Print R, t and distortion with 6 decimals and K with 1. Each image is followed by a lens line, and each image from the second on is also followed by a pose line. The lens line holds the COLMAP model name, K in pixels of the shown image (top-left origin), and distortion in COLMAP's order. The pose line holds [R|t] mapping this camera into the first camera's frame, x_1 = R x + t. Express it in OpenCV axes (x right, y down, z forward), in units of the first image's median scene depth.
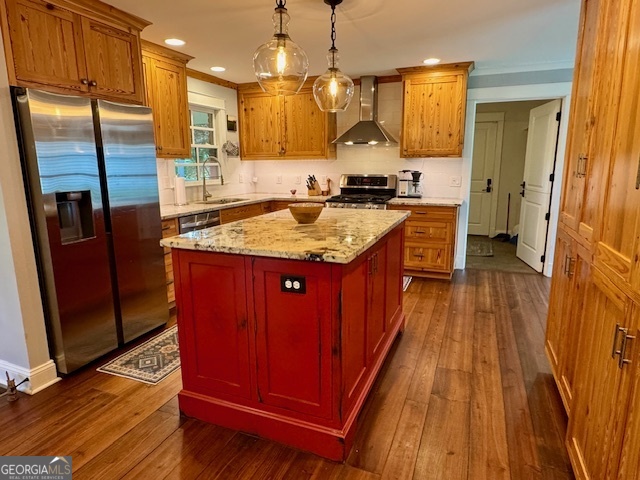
lens RADIAL K [[387.8, 0, 320.4], [0, 387.8, 237.5], [0, 0, 1]] dist [0.001791, 0.000873]
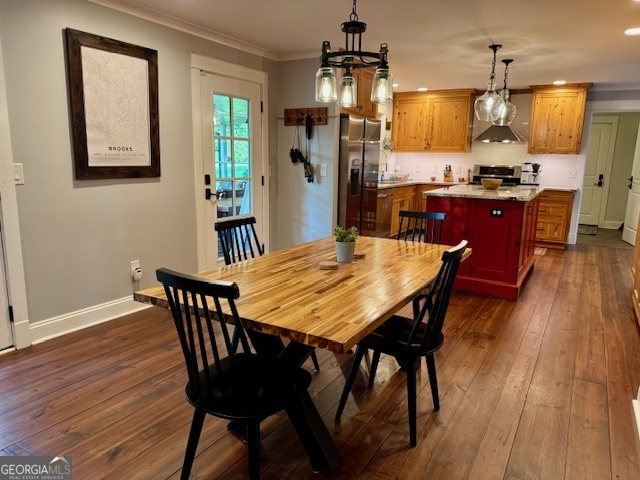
lens RADIAL K [[443.1, 0, 317.3], [0, 443.1, 244.1], [0, 0, 1]] dist [-0.009029, -0.011562]
pose [[0.986158, 0.053807, -0.156838, -0.236902], [-0.052704, 0.998548, 0.011186, 0.115672], [0.157212, -0.002765, 0.987561, -0.560174]]
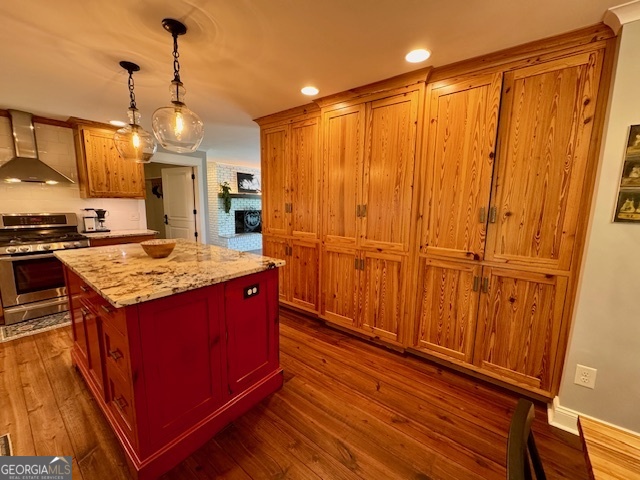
lens RADIAL K [[254.1, 0, 317.8], [0, 254.1, 239.8], [0, 0, 1]] dist [0.000576, -0.000314]
pose [[0.276273, -0.131141, 0.952090, -0.323007], [0.164561, 0.982472, 0.087574, -0.040481], [-0.946886, 0.132483, 0.293011, 0.168054]]
